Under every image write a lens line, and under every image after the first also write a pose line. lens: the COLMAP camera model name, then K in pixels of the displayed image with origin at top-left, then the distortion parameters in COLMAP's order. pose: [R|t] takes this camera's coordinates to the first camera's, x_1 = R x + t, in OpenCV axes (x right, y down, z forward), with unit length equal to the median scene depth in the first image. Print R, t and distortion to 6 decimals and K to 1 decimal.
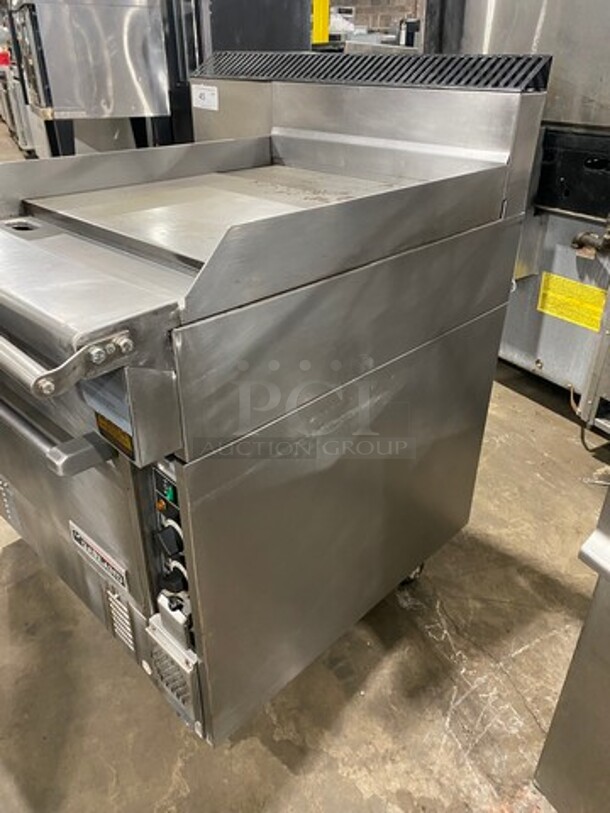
lens RADIAL K [[615.5, 0, 303.5], [0, 615.5, 403.4], [0, 0, 1]] dist [0.025166, -0.007828]
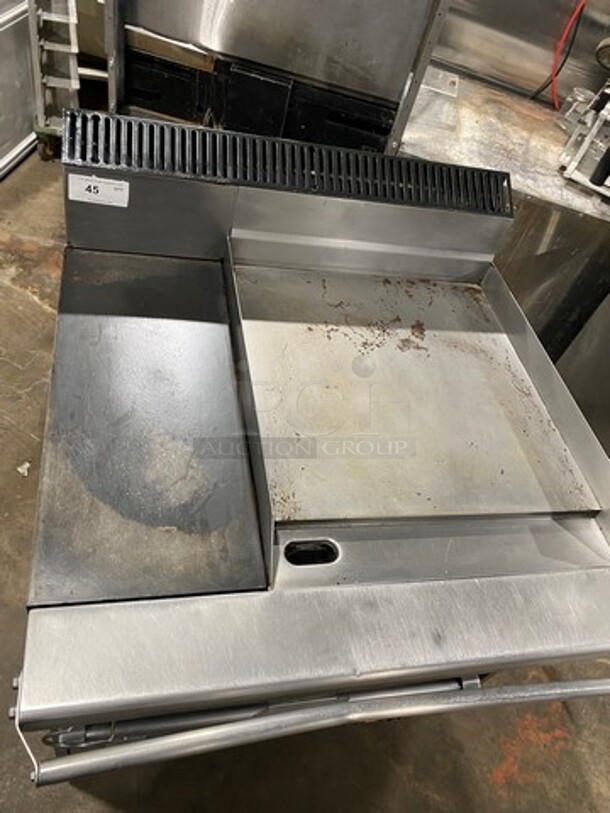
lens RADIAL K [[615.5, 0, 303.5], [0, 615.5, 403.4], [0, 0, 1]] dist [0.025166, -0.007828]
pose [[0.580881, -0.503214, 0.639807, -0.527138], [0.177443, 0.845394, 0.503809, -0.533831], [-0.794412, -0.179124, 0.580365, 0.330473]]
